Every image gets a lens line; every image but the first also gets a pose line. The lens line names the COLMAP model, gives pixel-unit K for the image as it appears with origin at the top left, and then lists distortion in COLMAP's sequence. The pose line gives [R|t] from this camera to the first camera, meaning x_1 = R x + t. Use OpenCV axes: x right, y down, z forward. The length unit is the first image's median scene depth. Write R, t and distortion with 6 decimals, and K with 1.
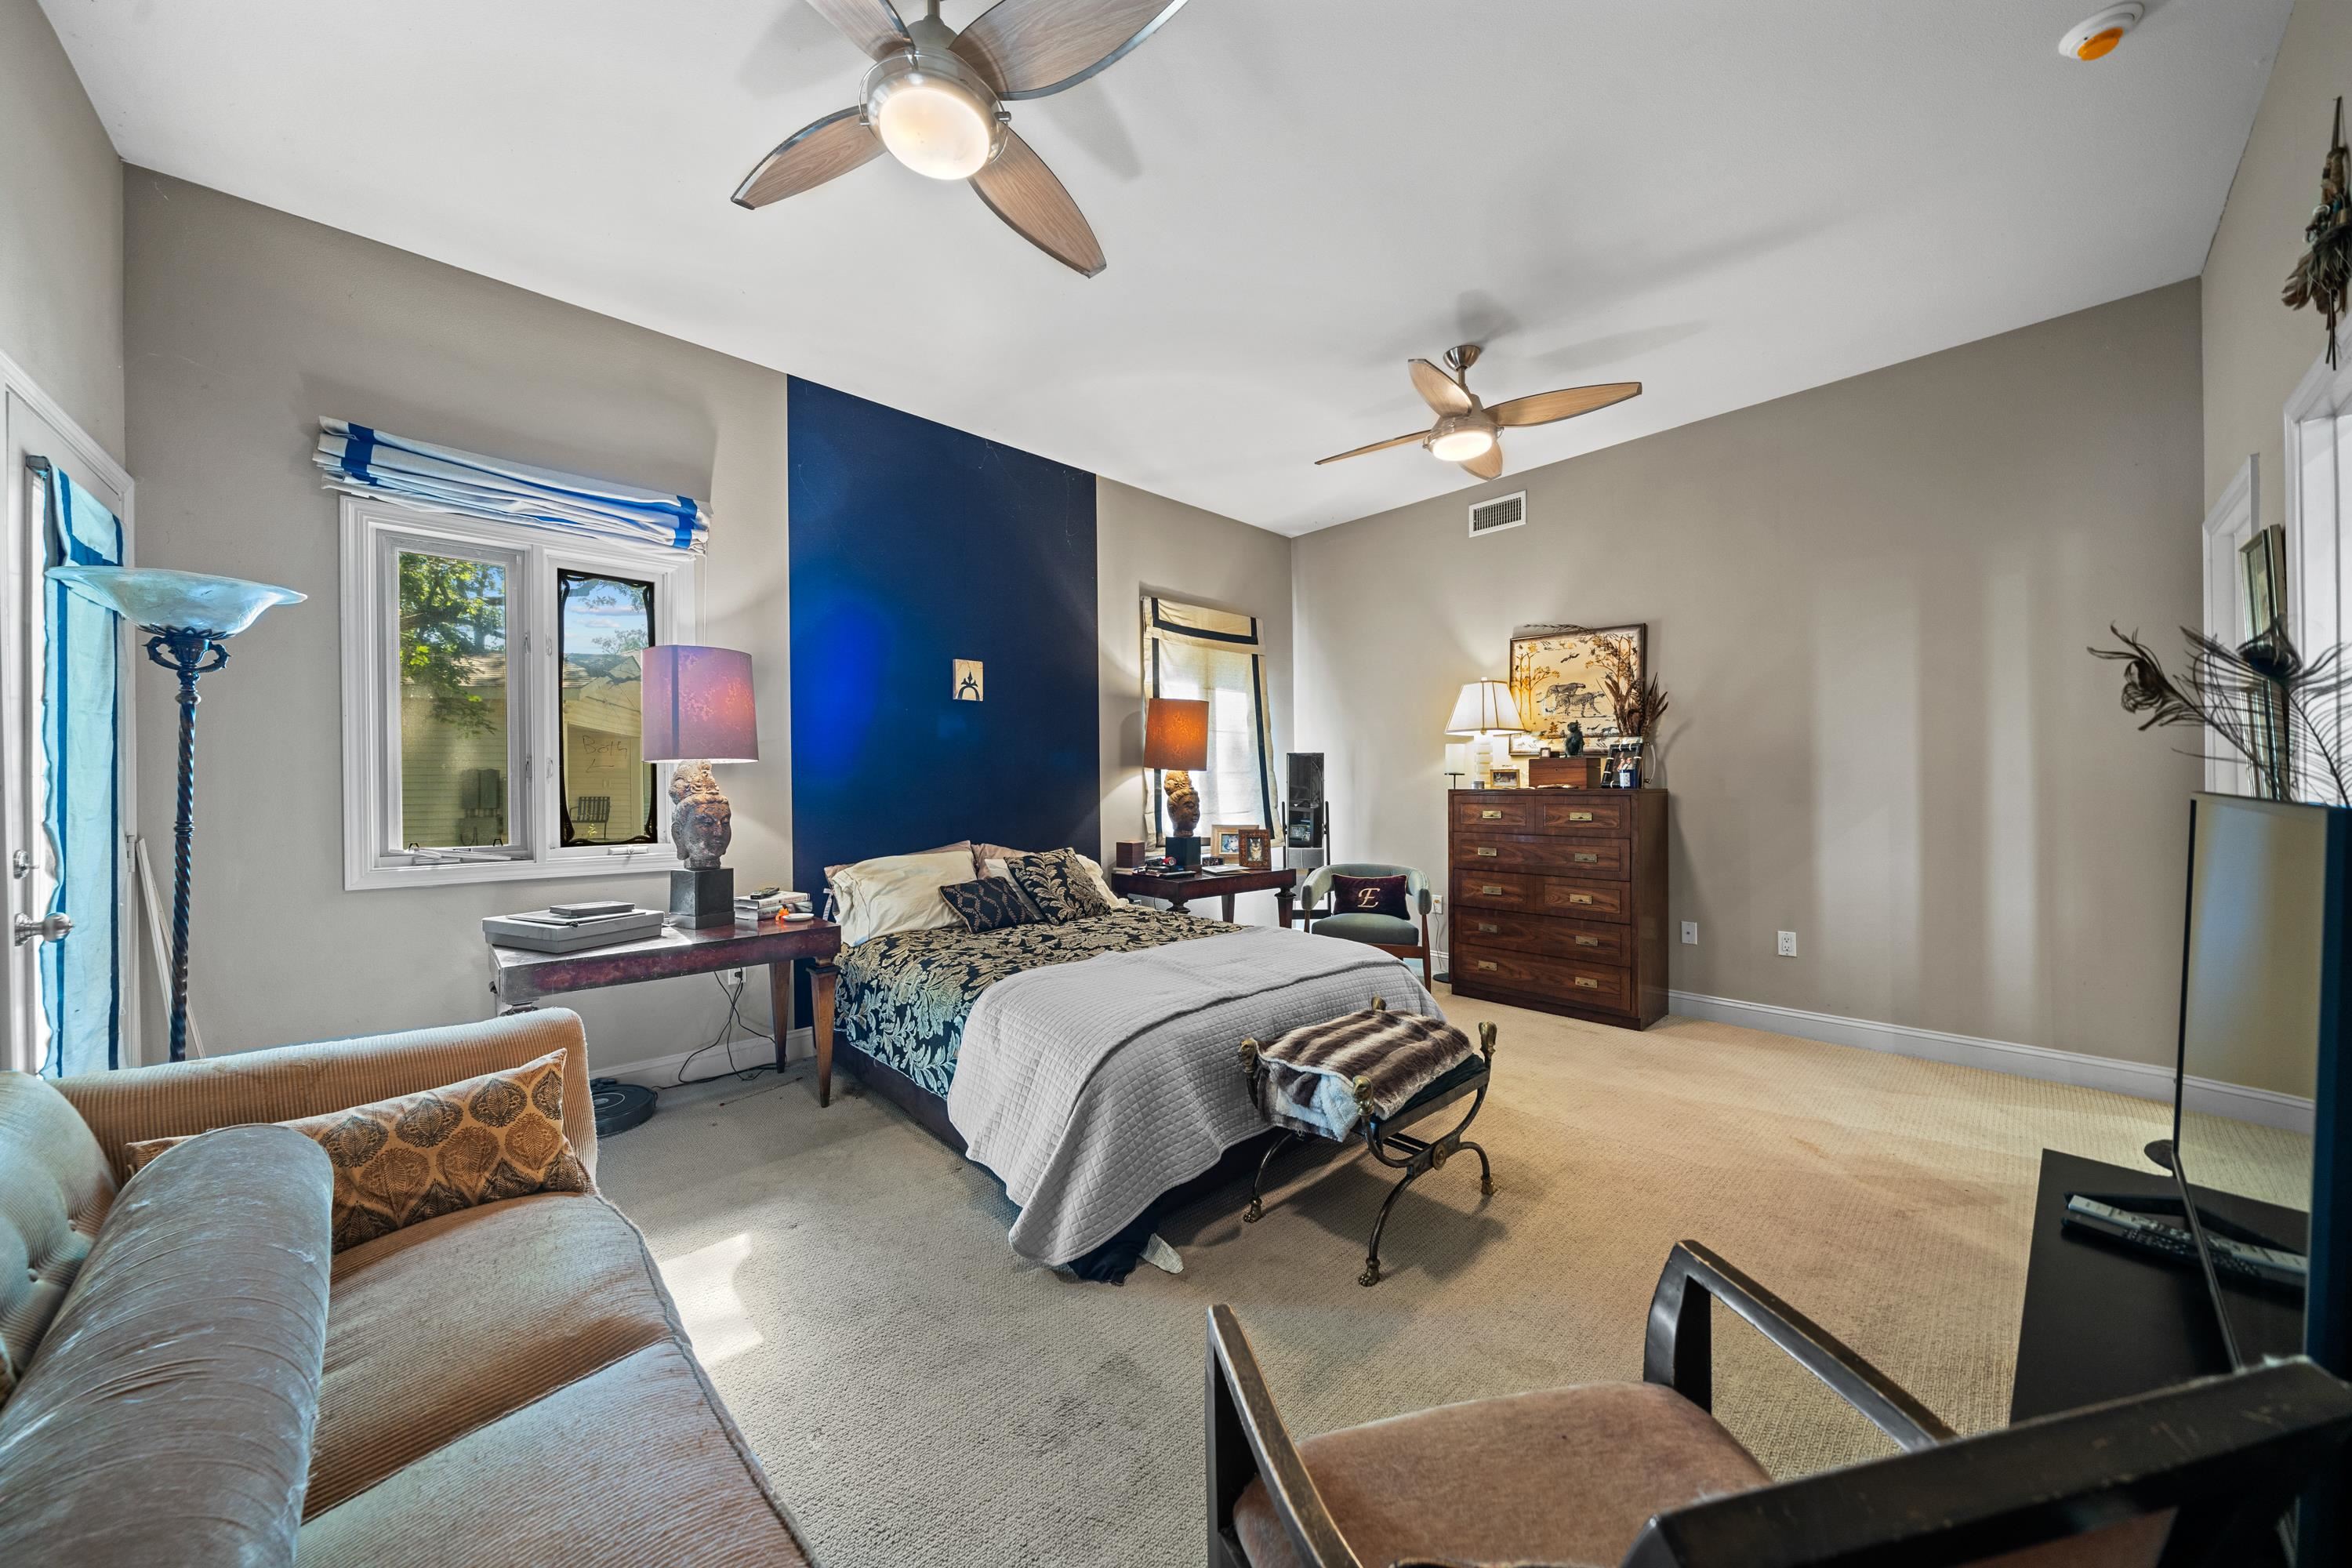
lens RADIAL K [[803.3, 0, 1165.5], [0, 803.3, 790.9], [0, 0, 1]] dist [-0.000008, -0.000112]
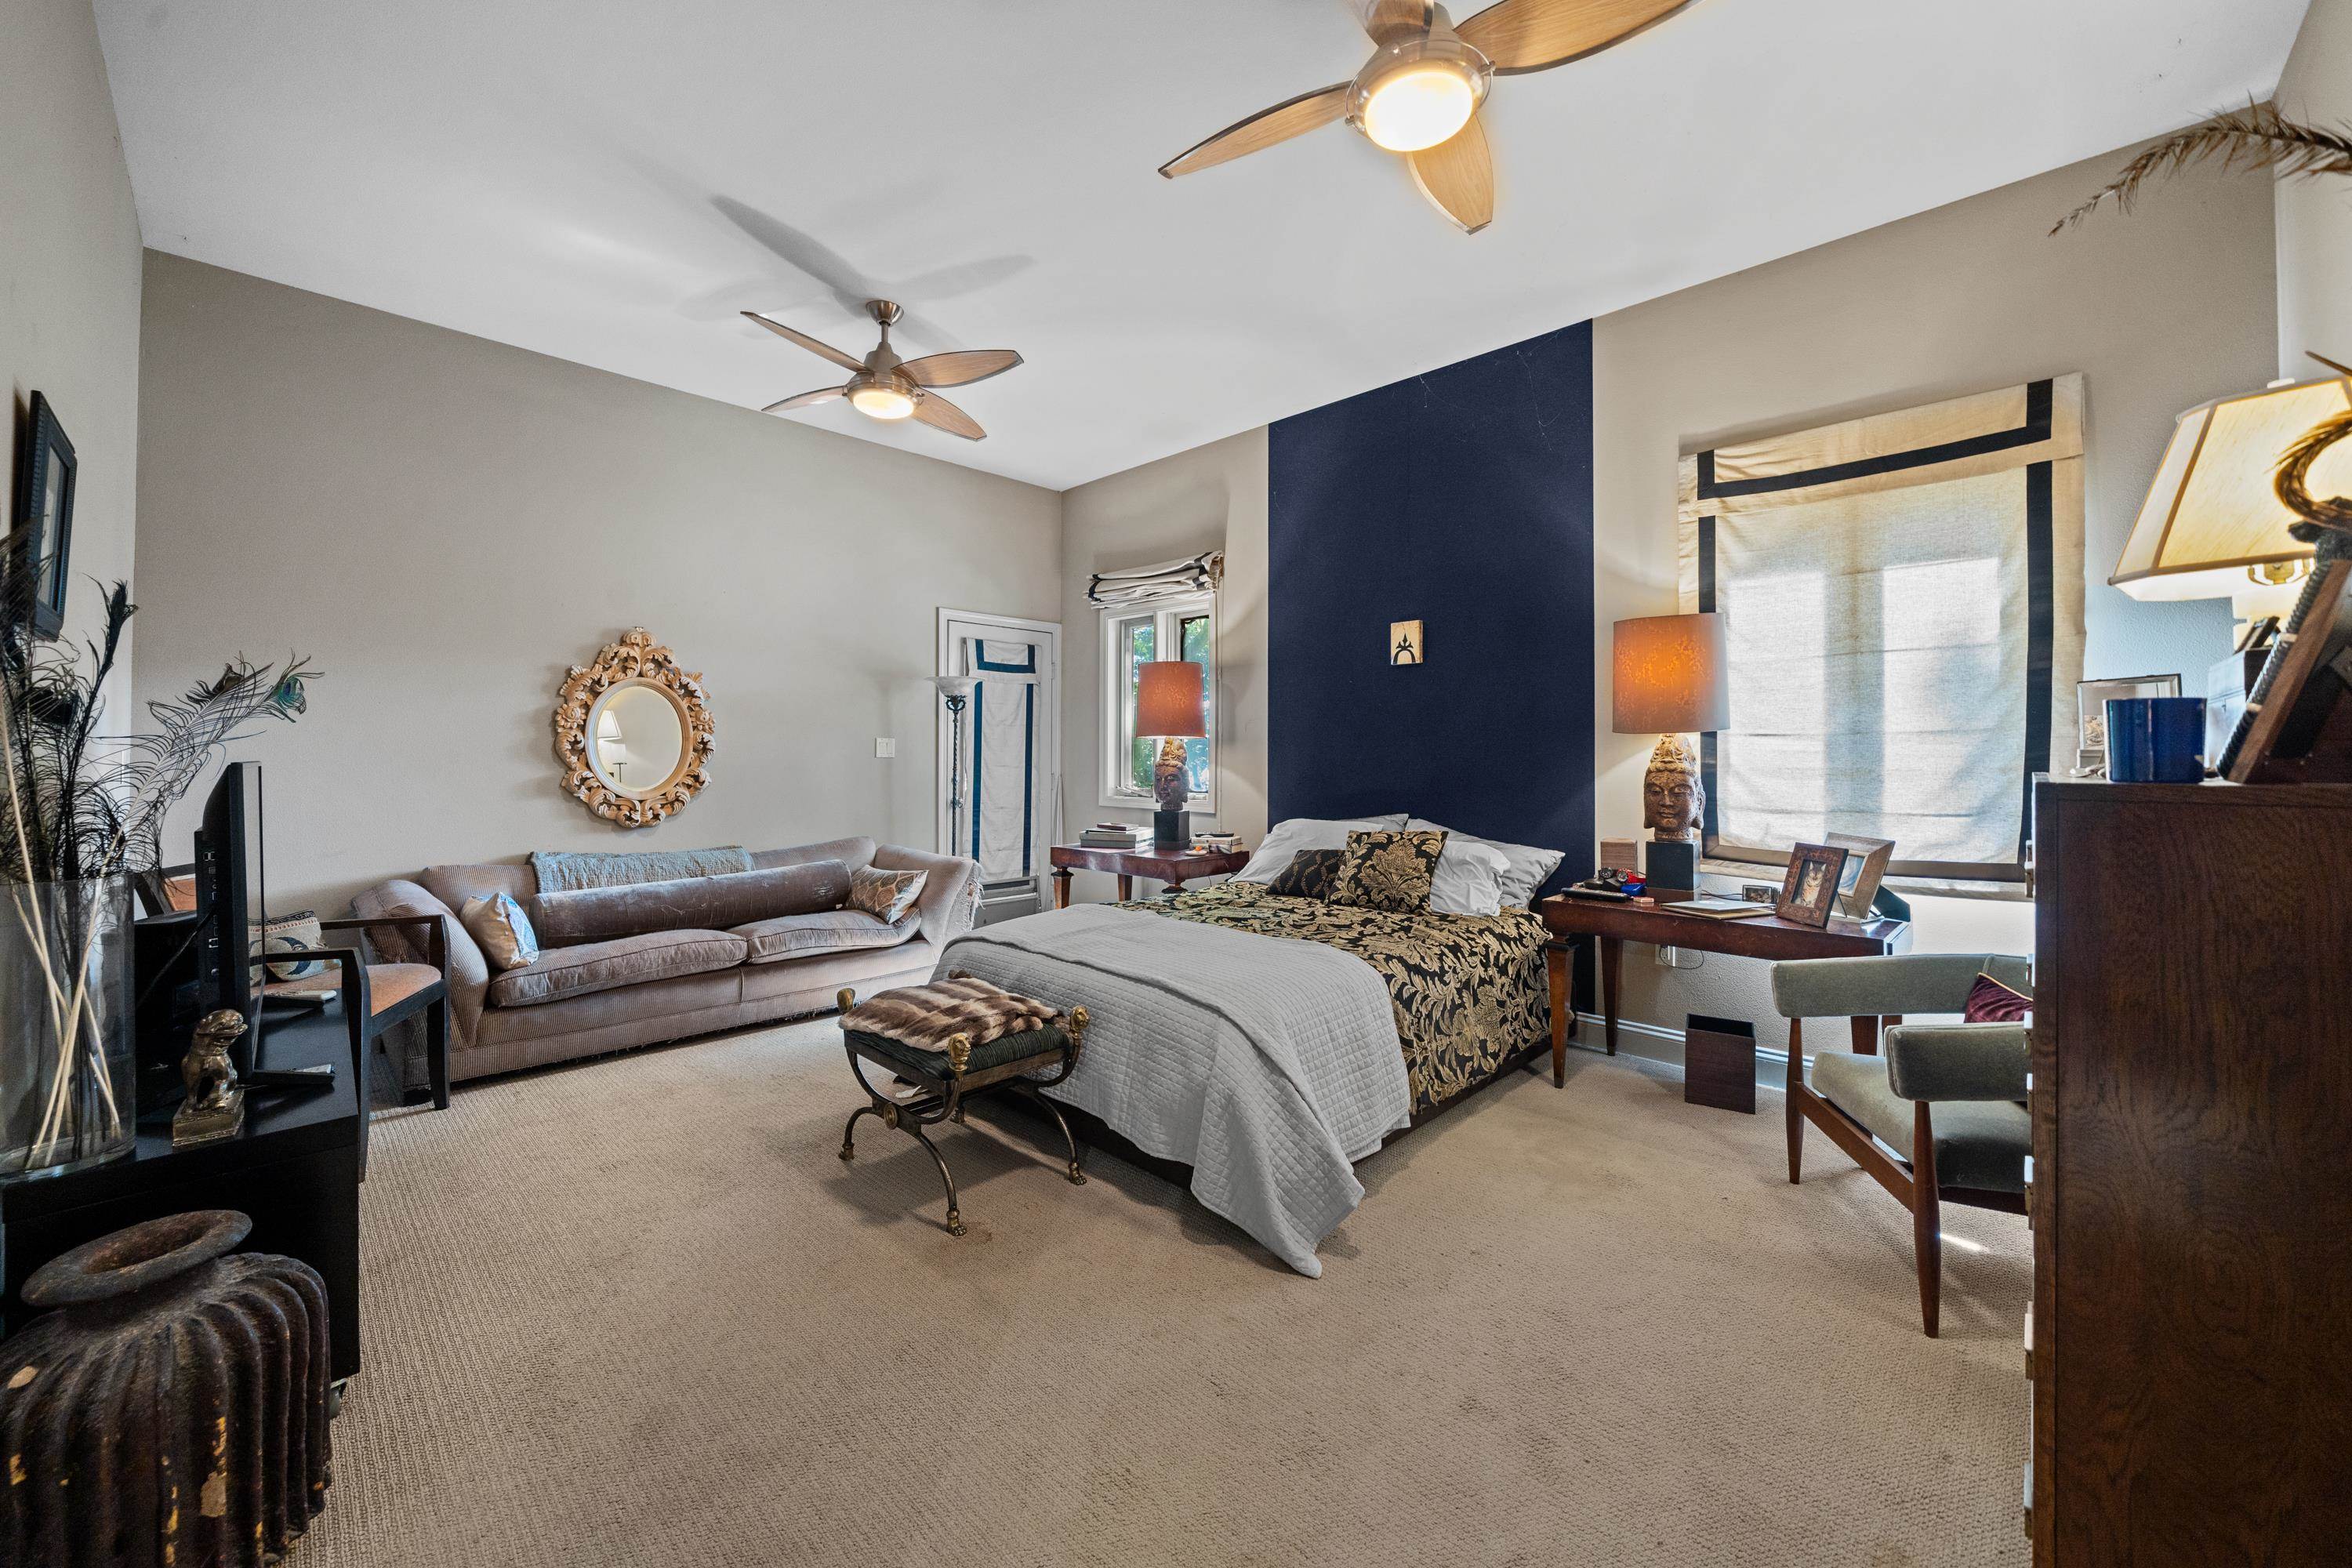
lens RADIAL K [[864.7, 0, 1171.2], [0, 864.7, 780.5], [0, 0, 1]] dist [-0.005873, 0.000242]
pose [[0.071142, 0.030588, -0.996997, 0.748755], [-0.013026, 0.999473, 0.029735, -0.003817], [0.997381, 0.010871, 0.071503, 0.661026]]
